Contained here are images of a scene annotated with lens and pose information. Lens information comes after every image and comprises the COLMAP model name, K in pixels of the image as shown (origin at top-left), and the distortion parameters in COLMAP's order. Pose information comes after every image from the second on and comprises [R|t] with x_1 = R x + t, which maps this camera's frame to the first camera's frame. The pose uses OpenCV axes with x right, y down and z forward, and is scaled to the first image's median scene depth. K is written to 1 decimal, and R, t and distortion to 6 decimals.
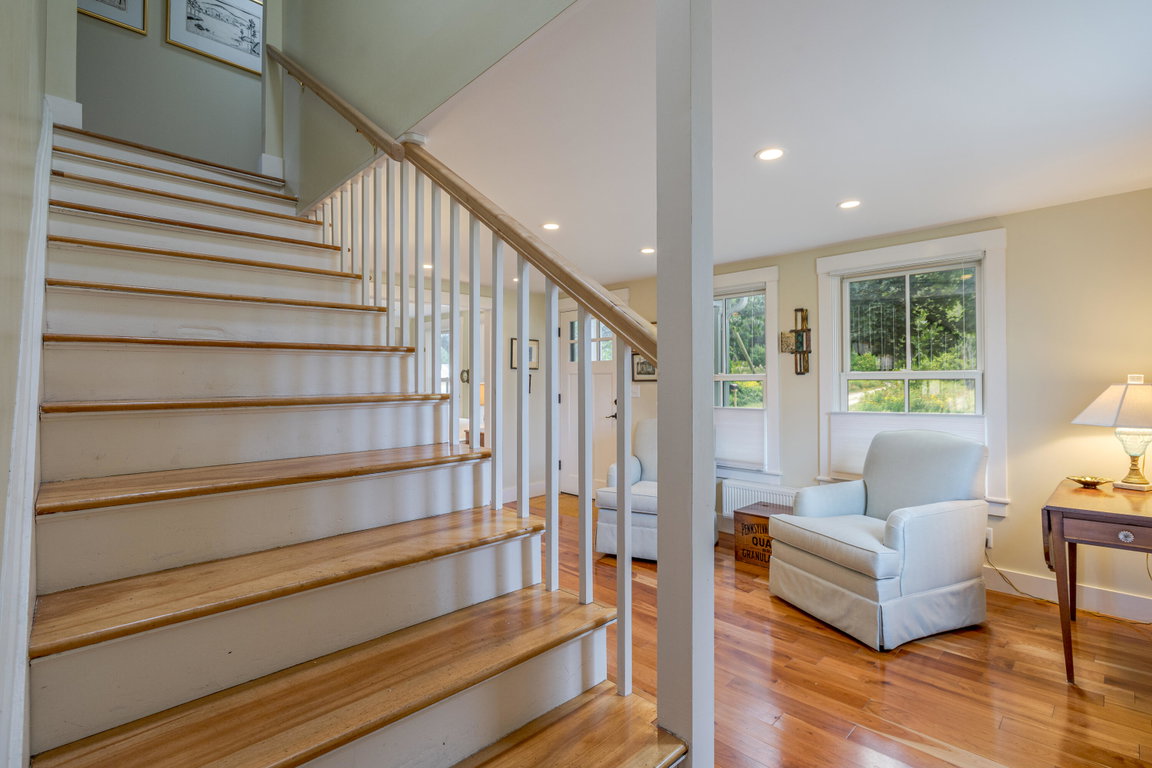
lens RADIAL K [[546.1, 0, 579.4], [0, 546.1, 383.0], [0, 0, 1]] dist [-0.003523, 0.000801]
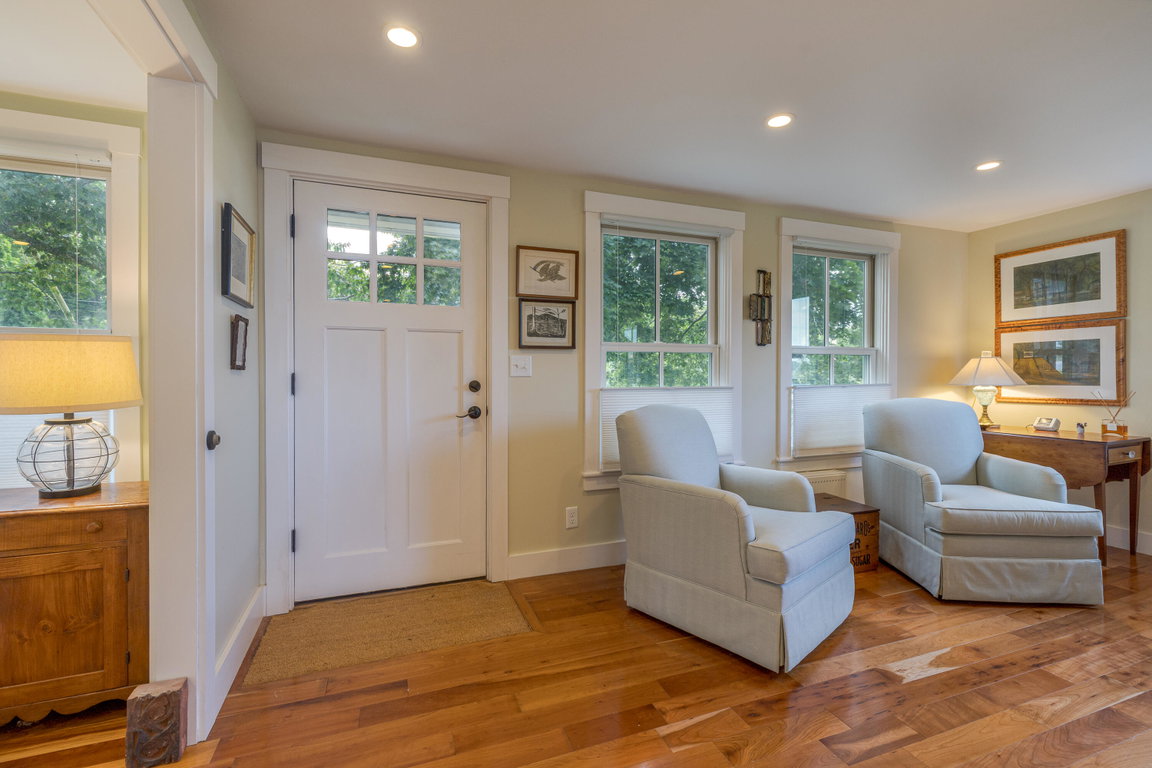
lens RADIAL K [[494.5, 0, 582.4], [0, 494.5, 381.1], [0, 0, 1]] dist [0.004471, 0.000694]
pose [[0.387434, -0.018298, 0.921716, -0.439880], [-0.001796, 0.999786, 0.020603, 0.025550], [-0.921896, -0.009638, 0.387318, 0.955671]]
